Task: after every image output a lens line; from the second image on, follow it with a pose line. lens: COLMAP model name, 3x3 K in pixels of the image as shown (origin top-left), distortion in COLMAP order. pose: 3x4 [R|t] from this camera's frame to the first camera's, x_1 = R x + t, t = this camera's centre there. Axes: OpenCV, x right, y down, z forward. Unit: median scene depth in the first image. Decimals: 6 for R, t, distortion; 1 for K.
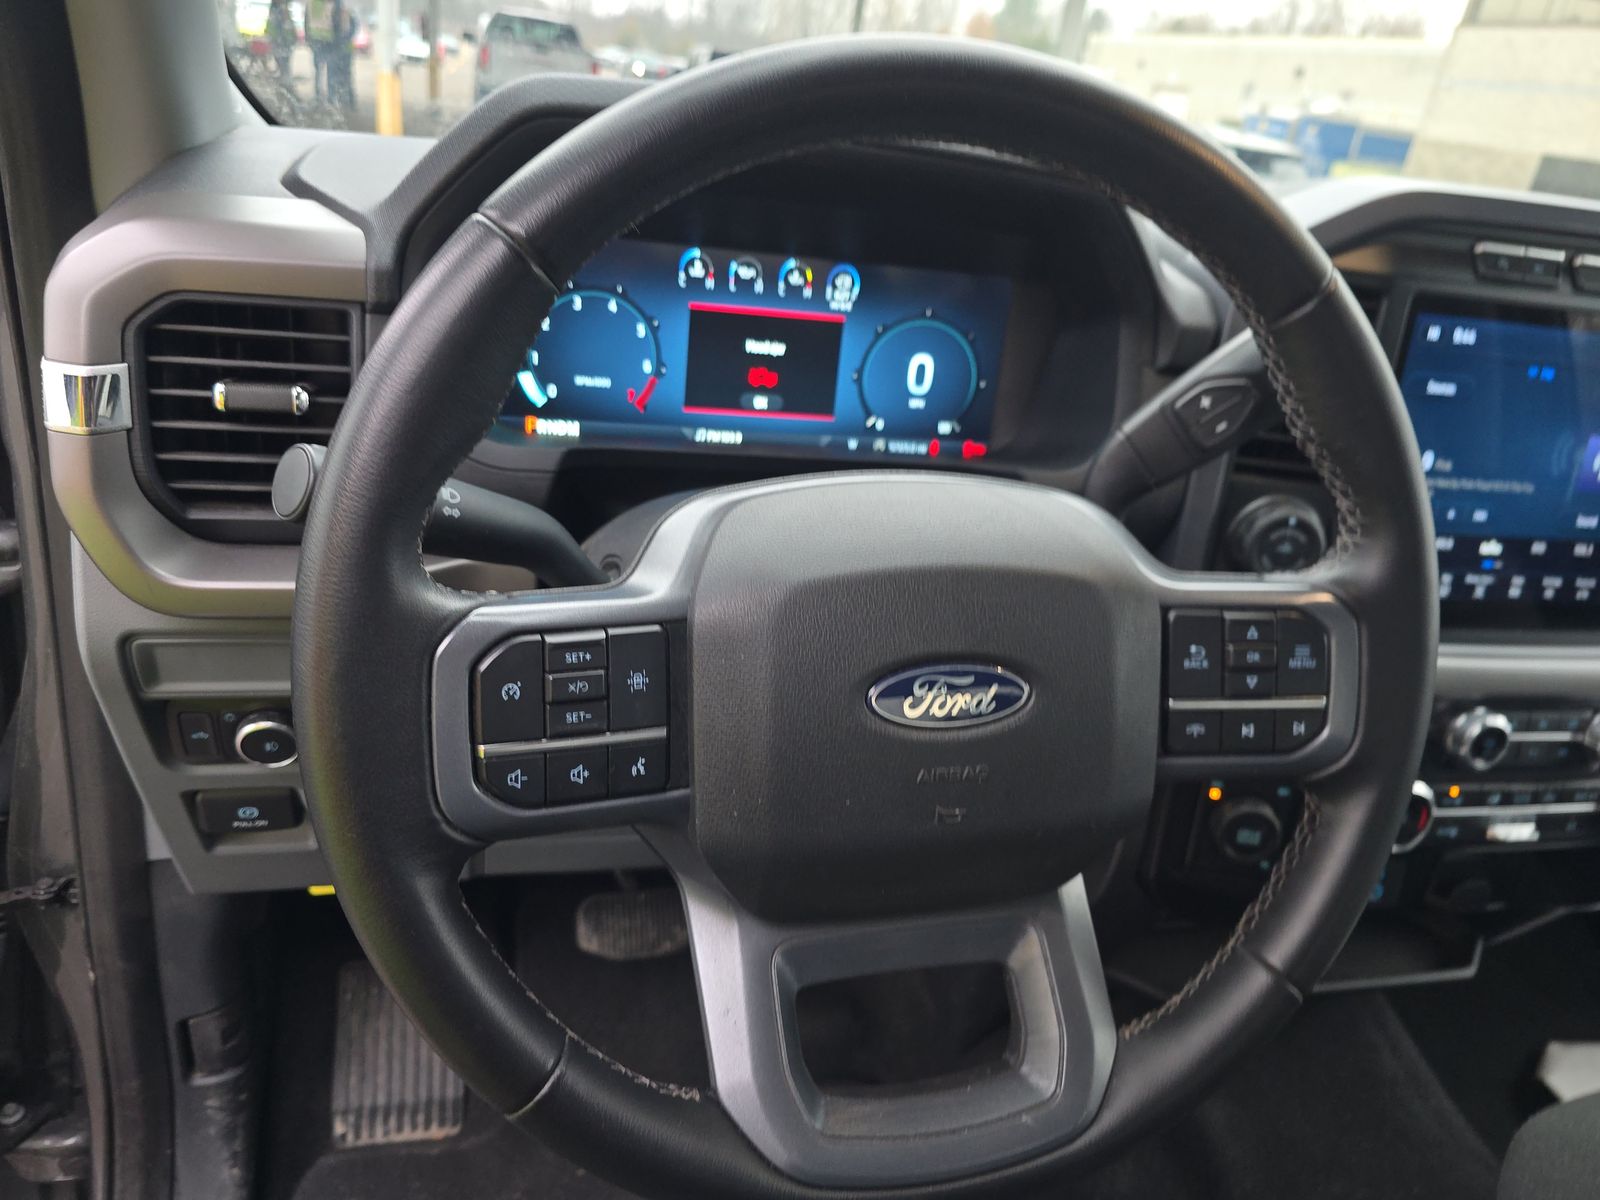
lens RADIAL K [[1090.0, 0, 807.2], [0, 1090.0, 599.2], [0, 0, 1]] dist [0.038007, -0.028507]
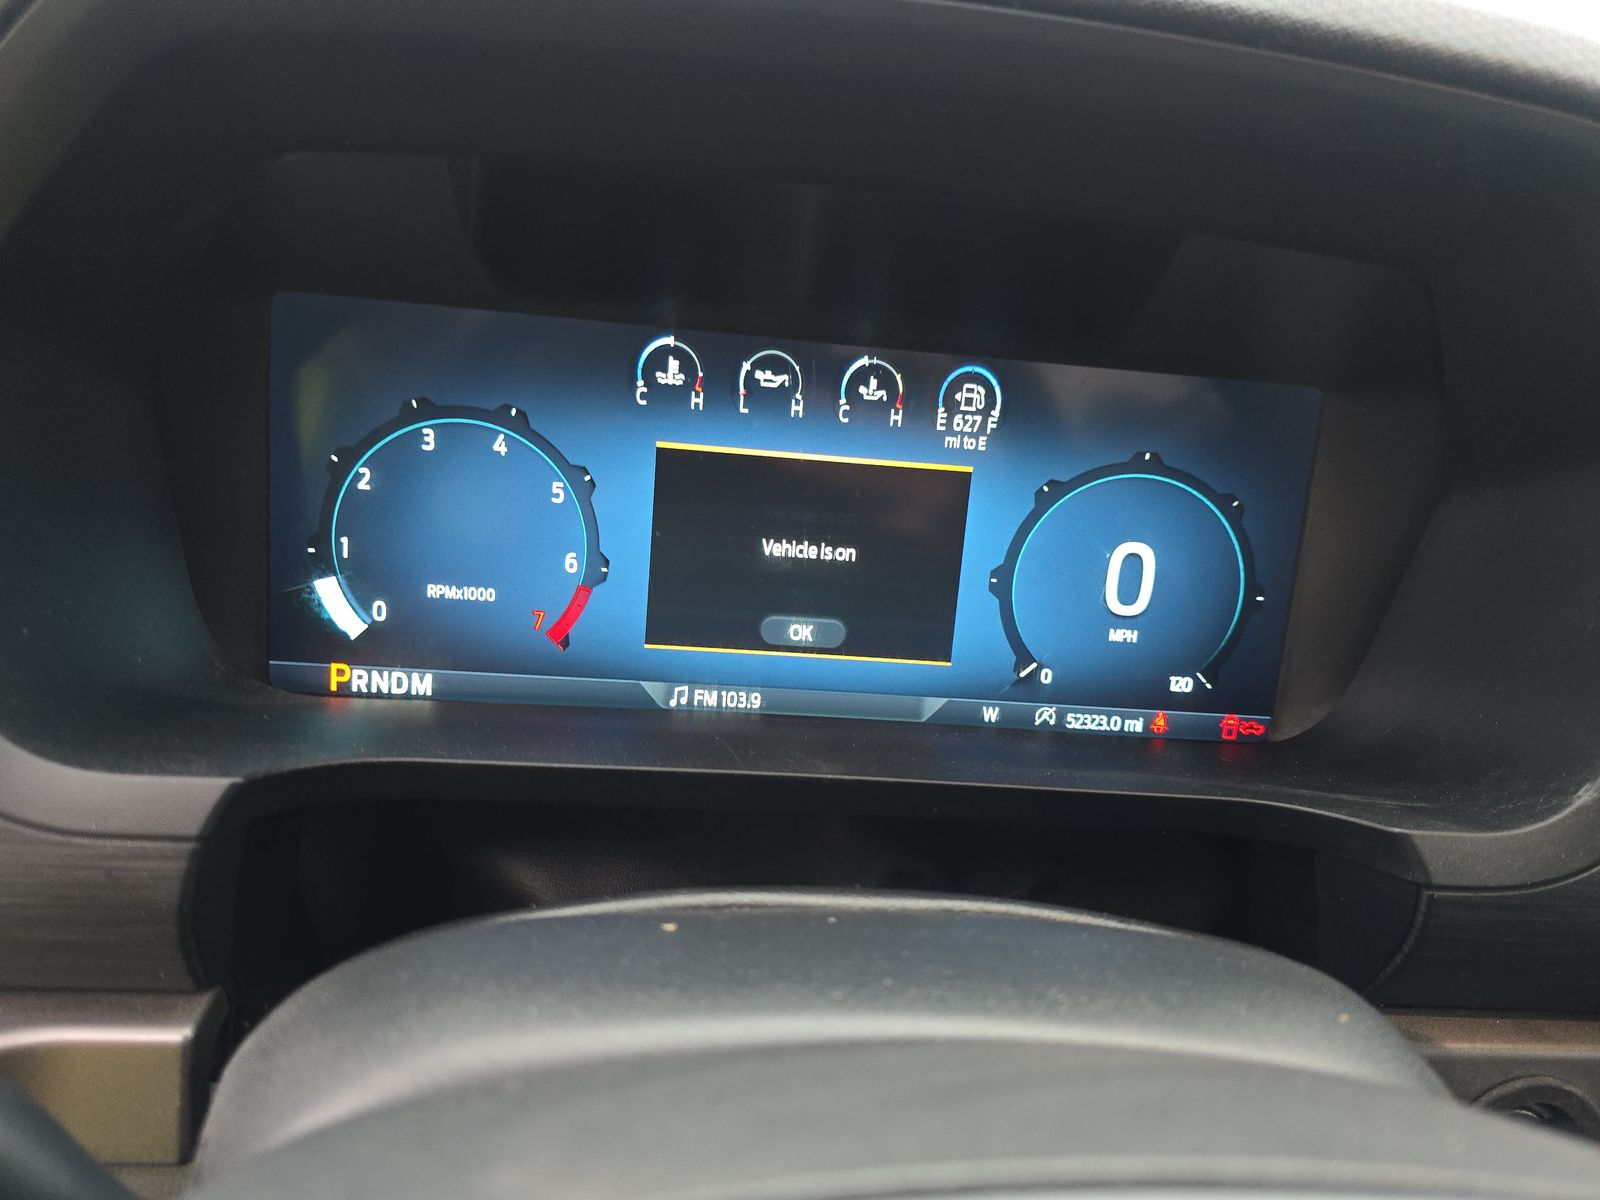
lens RADIAL K [[1090.0, 0, 803.9], [0, 1090.0, 573.3], [0, 0, 1]] dist [0.038007, -0.028507]
pose [[0.988982, 0.007528, -0.147844, 0.032655], [-0.033645, 0.984000, -0.174962, -0.123010], [0.144161, 0.178009, 0.973412, 0.524527]]
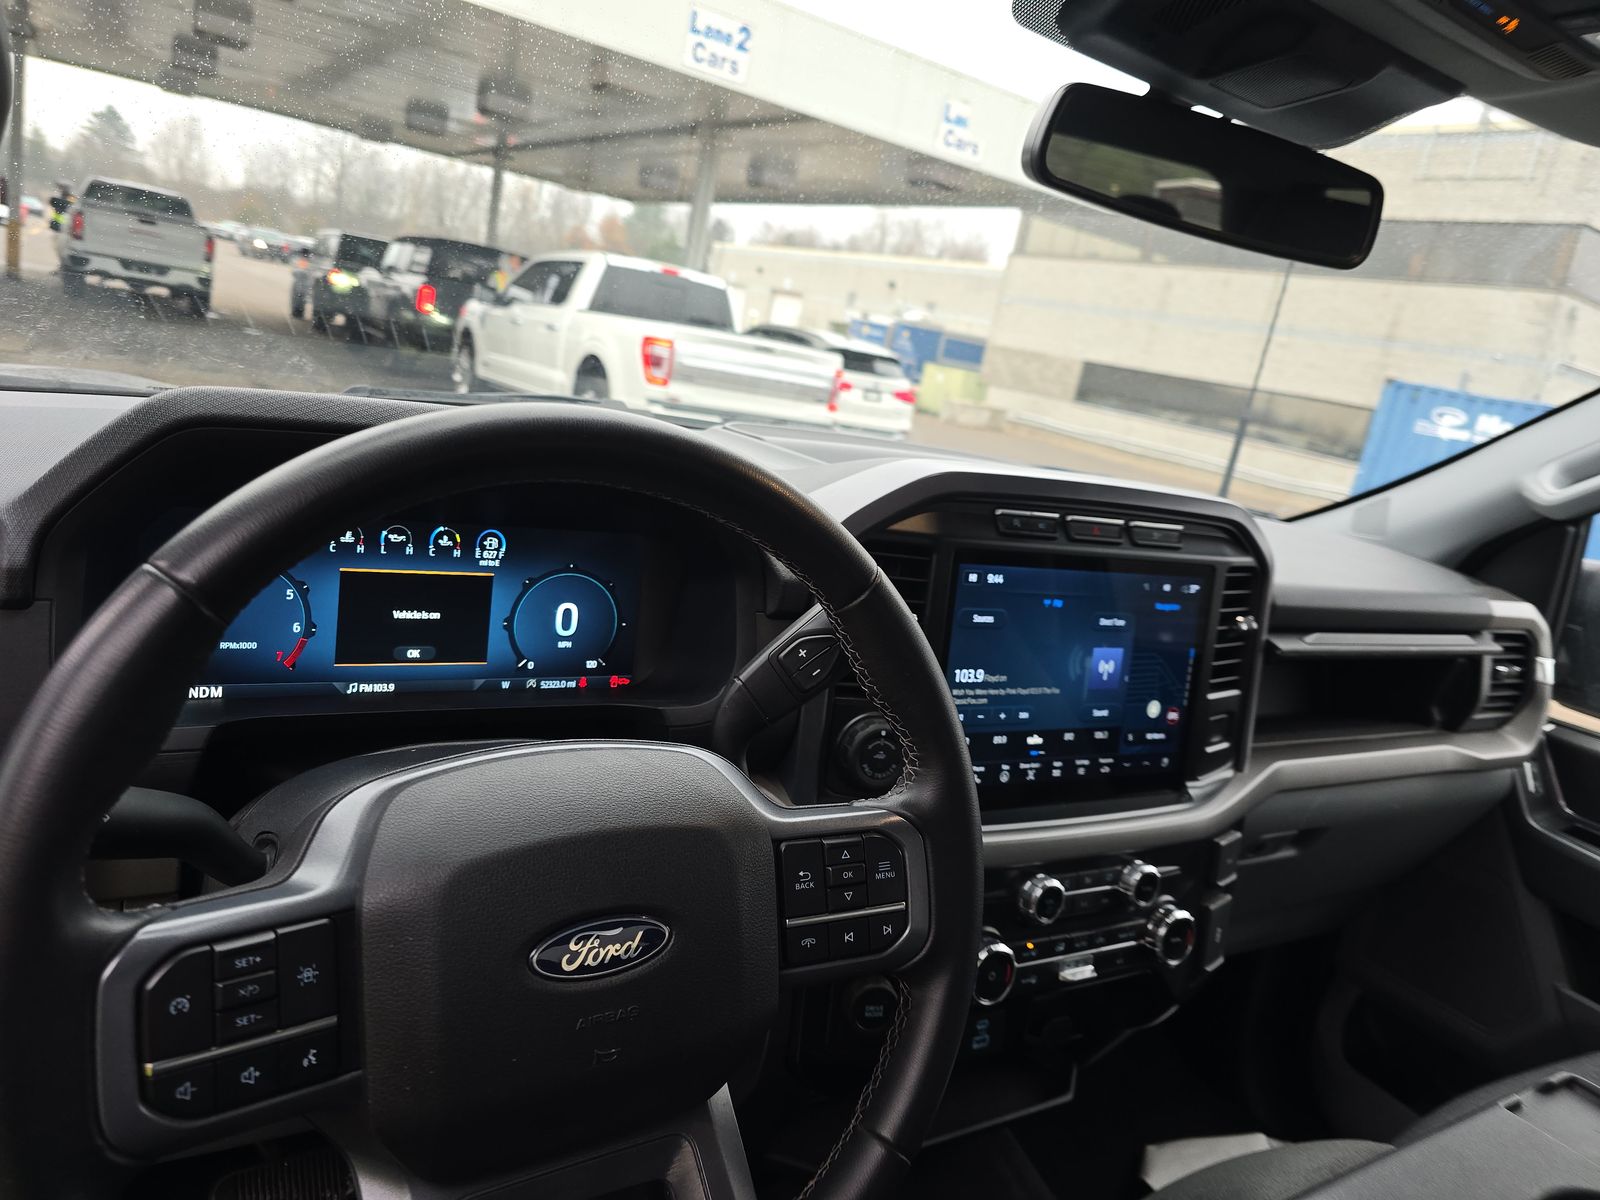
lens RADIAL K [[1090.0, 0, 800.9], [0, 1090.0, 593.3], [0, 0, 1]] dist [0.038007, -0.028507]
pose [[0.953283, -0.033644, 0.300198, -0.001655], [0.079903, 0.986466, -0.143178, -0.056806], [-0.291318, 0.160476, 0.943070, -0.127763]]
